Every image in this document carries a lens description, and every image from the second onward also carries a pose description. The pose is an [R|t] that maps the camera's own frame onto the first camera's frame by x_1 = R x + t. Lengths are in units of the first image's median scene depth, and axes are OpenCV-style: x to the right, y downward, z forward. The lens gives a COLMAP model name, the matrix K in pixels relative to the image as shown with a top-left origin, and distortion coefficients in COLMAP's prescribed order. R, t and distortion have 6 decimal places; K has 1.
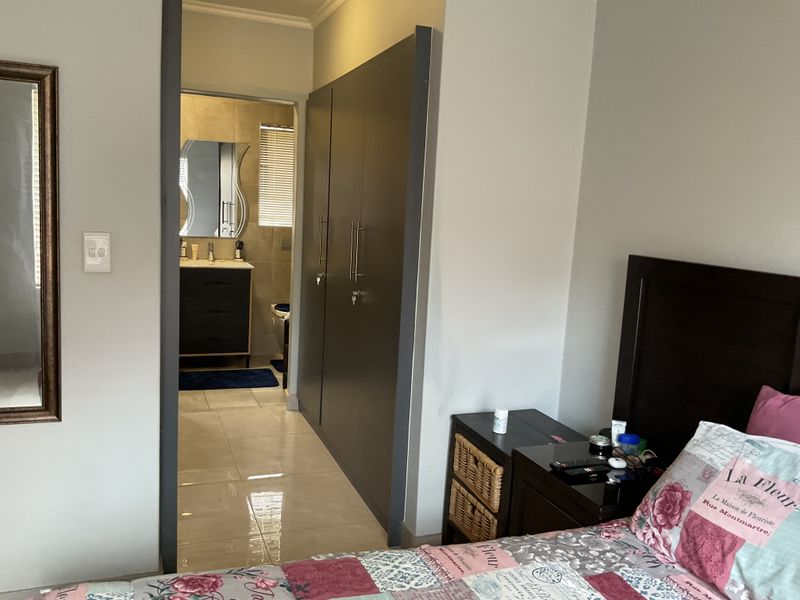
lens RADIAL K [[674.6, 0, 396.7], [0, 674.6, 300.8], [0, 0, 1]] dist [0.144038, -0.269907]
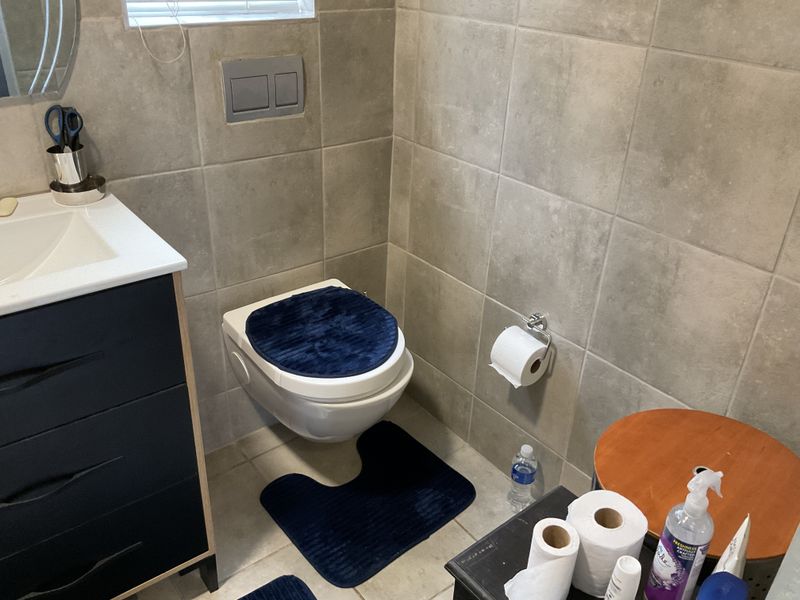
lens RADIAL K [[674.6, 0, 396.7], [0, 674.6, 300.8], [0, 0, 1]] dist [0.144038, -0.269907]
pose [[0.953589, -0.163707, 0.252721, -0.224911], [0.059071, 0.924692, 0.376105, -0.127156], [-0.295260, -0.343721, 0.891447, 0.865730]]
